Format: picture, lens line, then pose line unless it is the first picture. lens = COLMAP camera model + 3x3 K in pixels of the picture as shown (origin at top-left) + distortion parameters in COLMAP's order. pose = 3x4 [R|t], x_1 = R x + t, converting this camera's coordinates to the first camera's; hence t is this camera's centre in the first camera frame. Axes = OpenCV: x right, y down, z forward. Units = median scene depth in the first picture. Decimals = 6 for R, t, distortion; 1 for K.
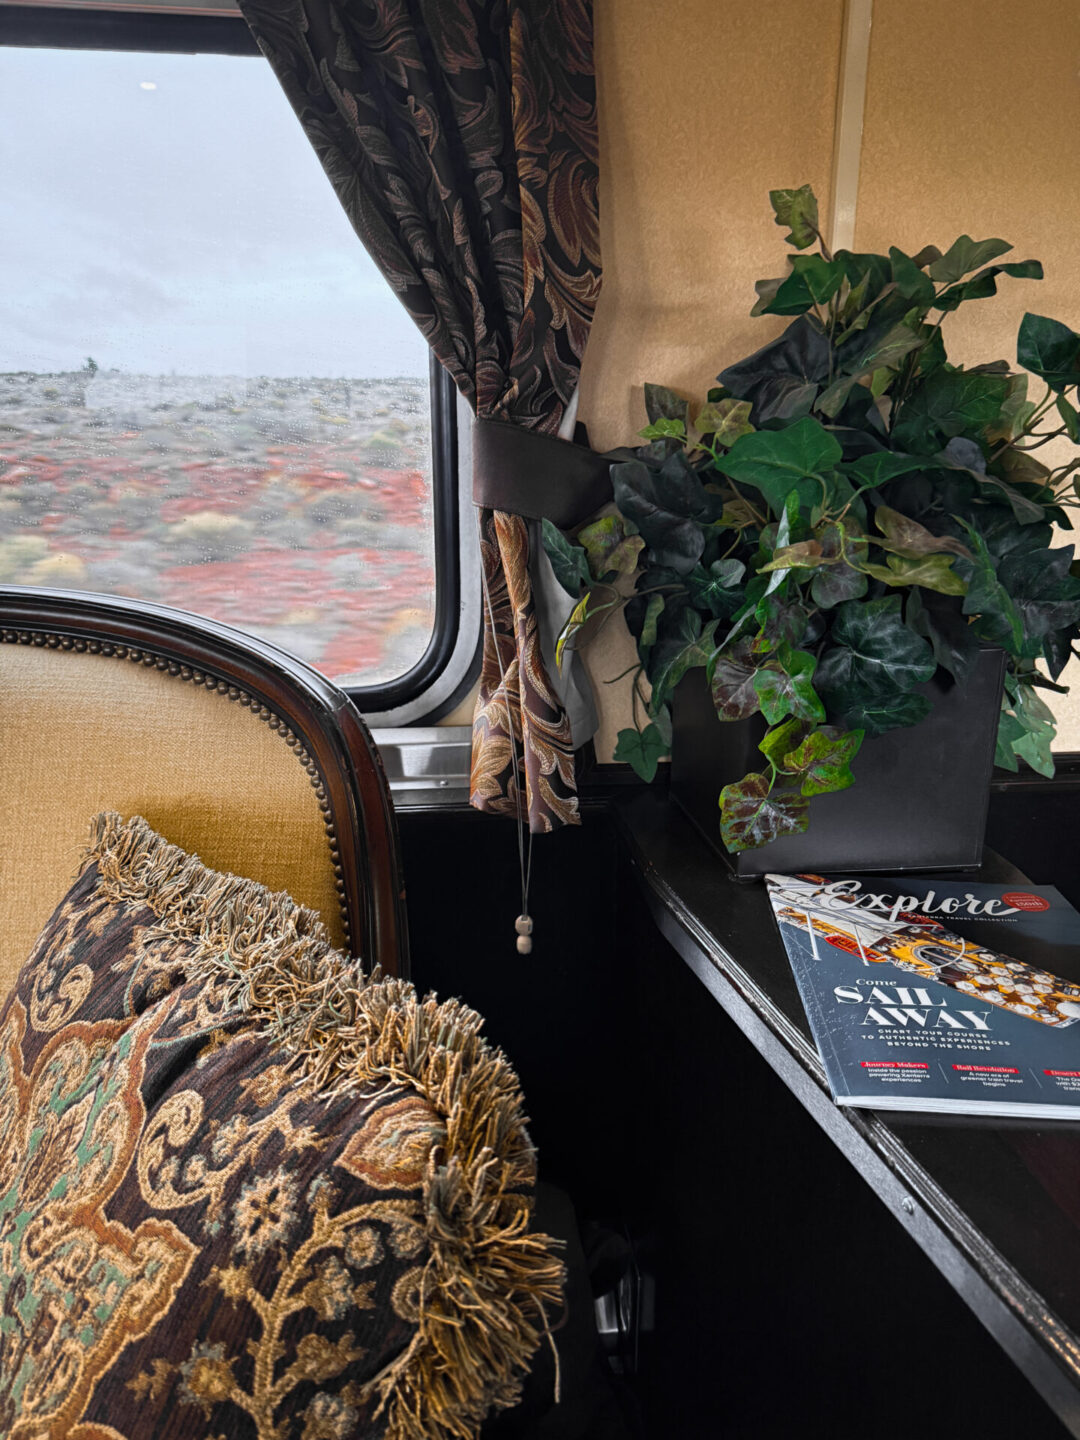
lens RADIAL K [[1014.3, 0, 542.4], [0, 1014.3, 716.2], [0, 0, 1]] dist [-0.003643, -0.014612]
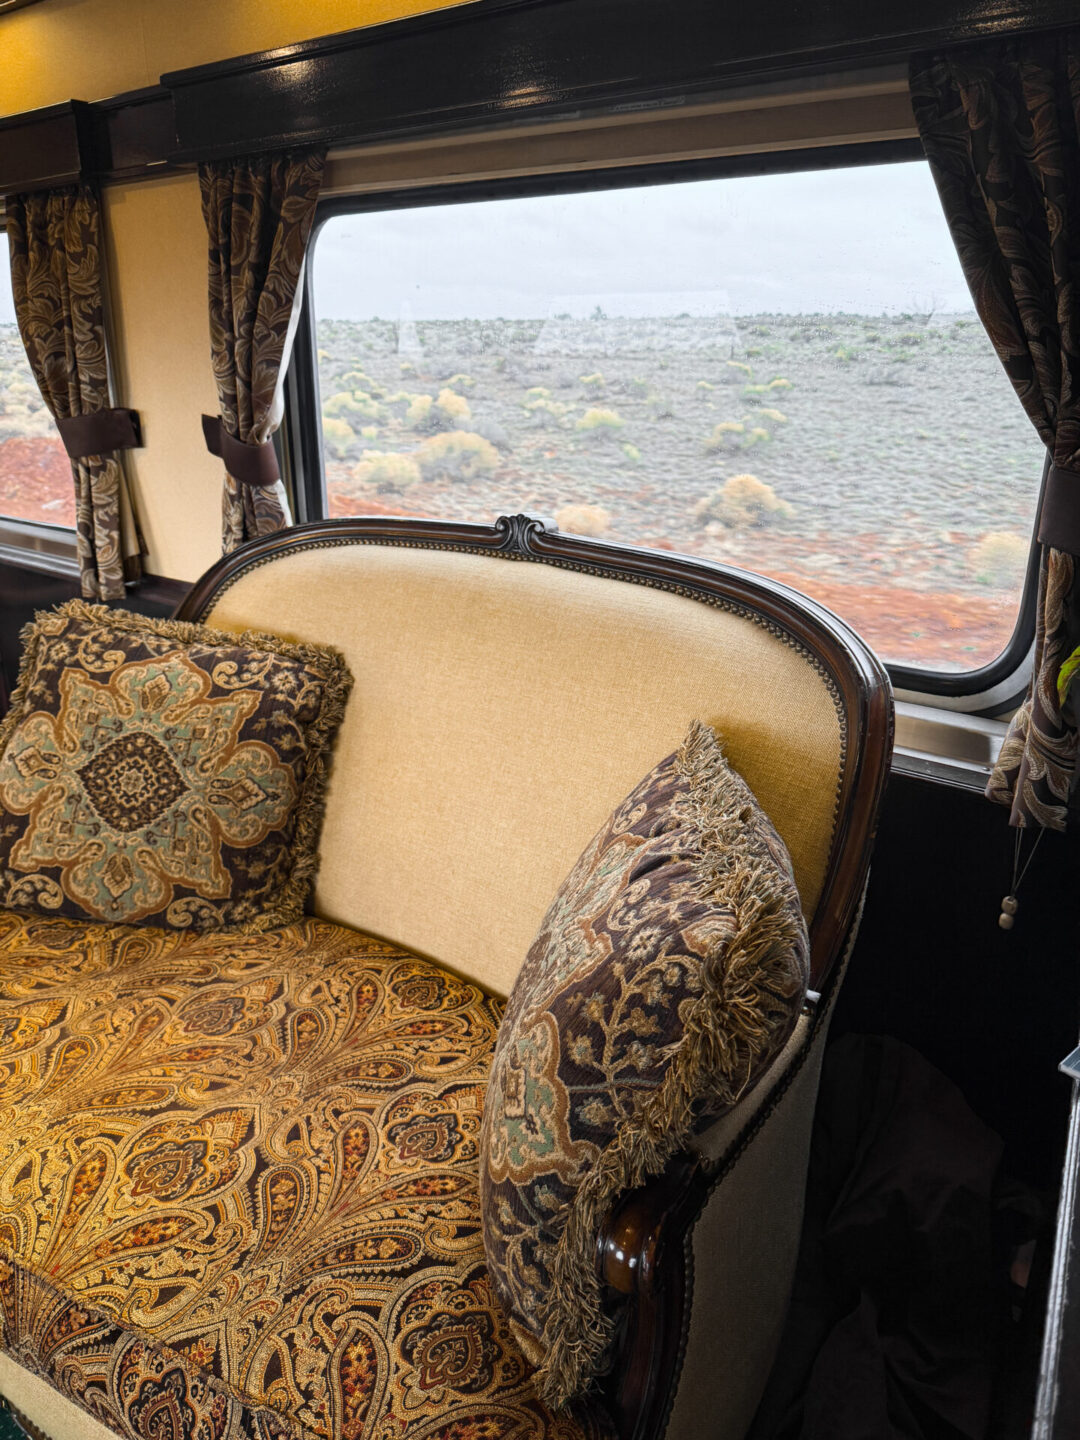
lens RADIAL K [[1014.3, 0, 541.4], [0, 1014.3, 722.1], [0, 0, 1]] dist [-0.003643, -0.014612]
pose [[0.709381, 0.236404, -0.663997, 0.580898], [-0.196005, 0.971079, 0.136333, -0.087854], [0.677024, 0.033434, 0.735201, -0.388198]]
